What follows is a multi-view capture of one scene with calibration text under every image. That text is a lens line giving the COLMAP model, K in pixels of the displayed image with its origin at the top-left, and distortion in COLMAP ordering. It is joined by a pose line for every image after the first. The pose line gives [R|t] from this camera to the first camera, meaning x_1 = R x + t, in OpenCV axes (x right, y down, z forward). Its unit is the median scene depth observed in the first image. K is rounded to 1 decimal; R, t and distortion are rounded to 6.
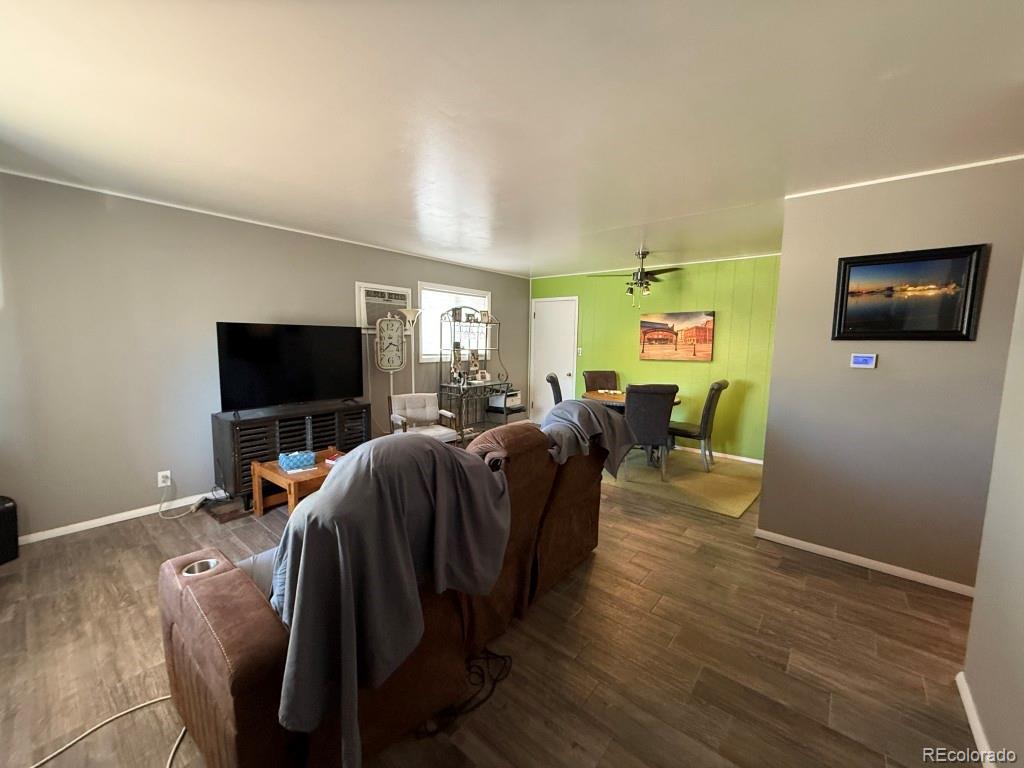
lens RADIAL K [[409.3, 0, 512.9], [0, 409.3, 383.8], [0, 0, 1]] dist [-0.001951, -0.000315]
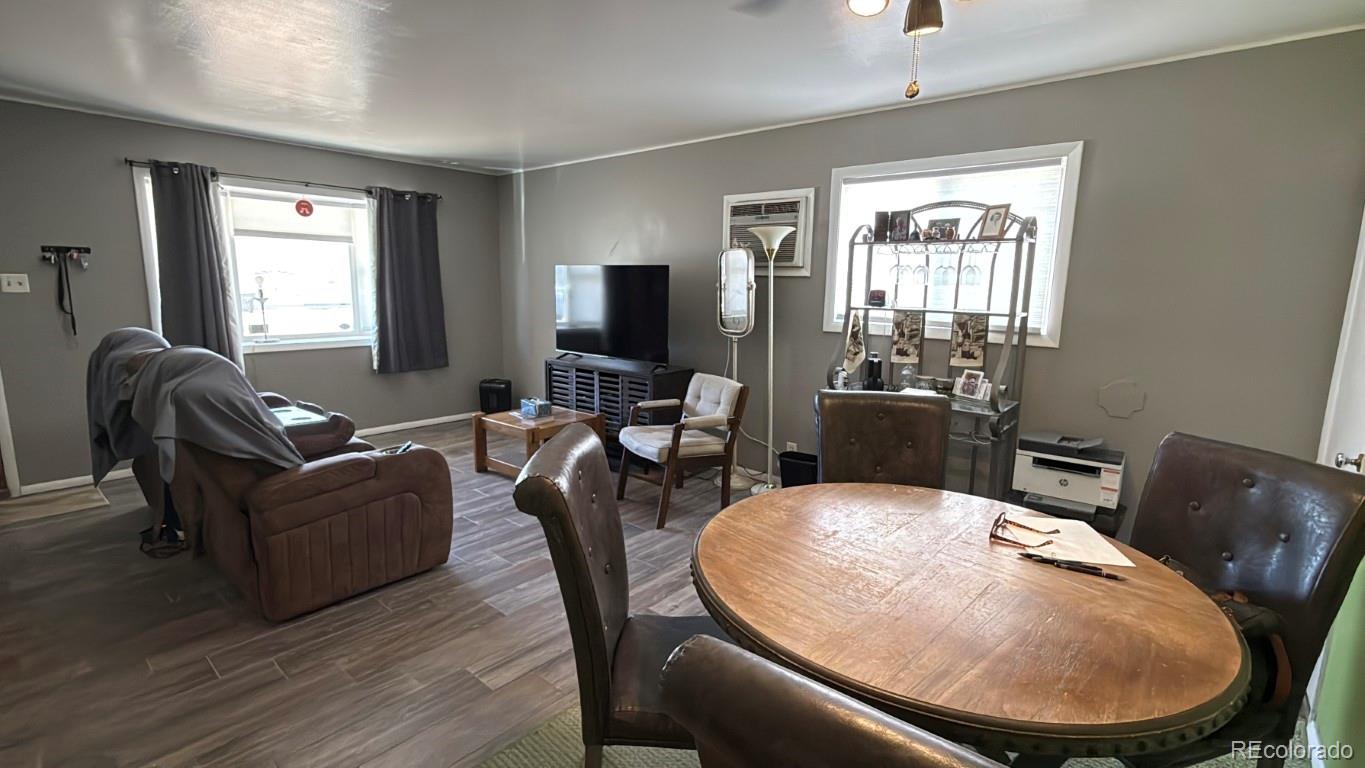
lens RADIAL K [[623.5, 0, 685.2], [0, 623.5, 383.9], [0, 0, 1]] dist [0.003538, 0.000153]
pose [[-0.027099, 0.139944, -0.989789, 0.544402], [-0.131764, 0.981013, 0.142311, -0.073372], [0.990911, 0.134275, -0.008145, 0.826556]]
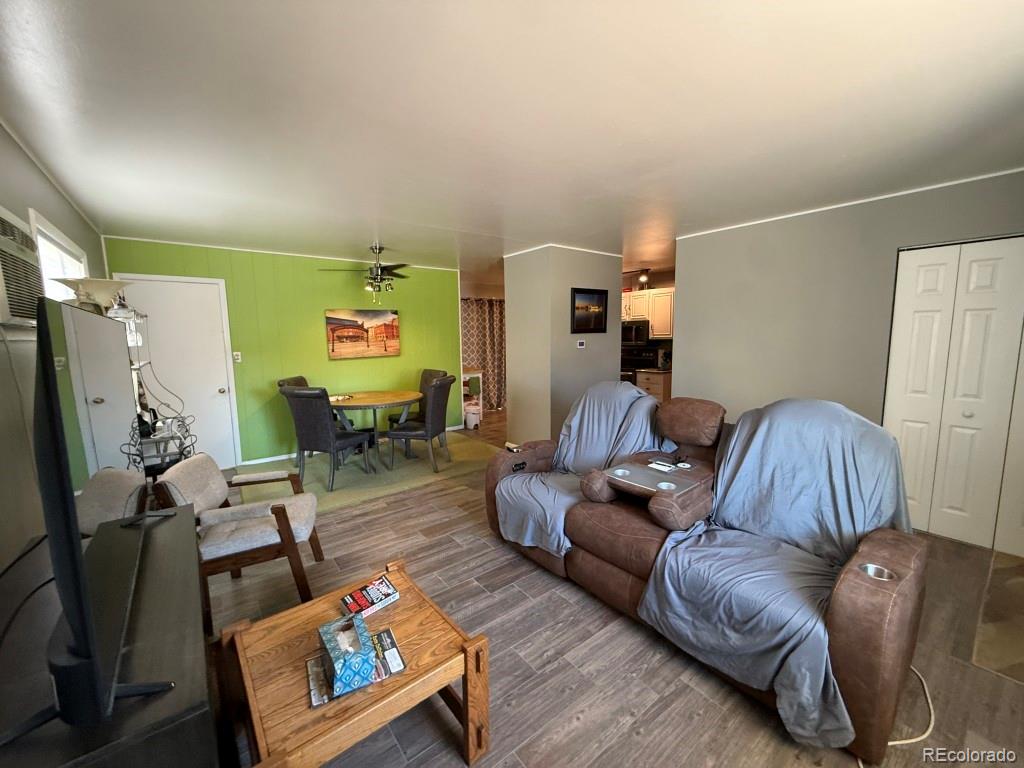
lens RADIAL K [[409.3, 0, 509.7], [0, 409.3, 386.2], [0, 0, 1]] dist [-0.001951, -0.000315]
pose [[0.213095, -0.141834, 0.966682, -0.526763], [0.124208, 0.985312, 0.117187, -0.062879], [-0.969104, 0.095098, 0.227582, 0.446863]]
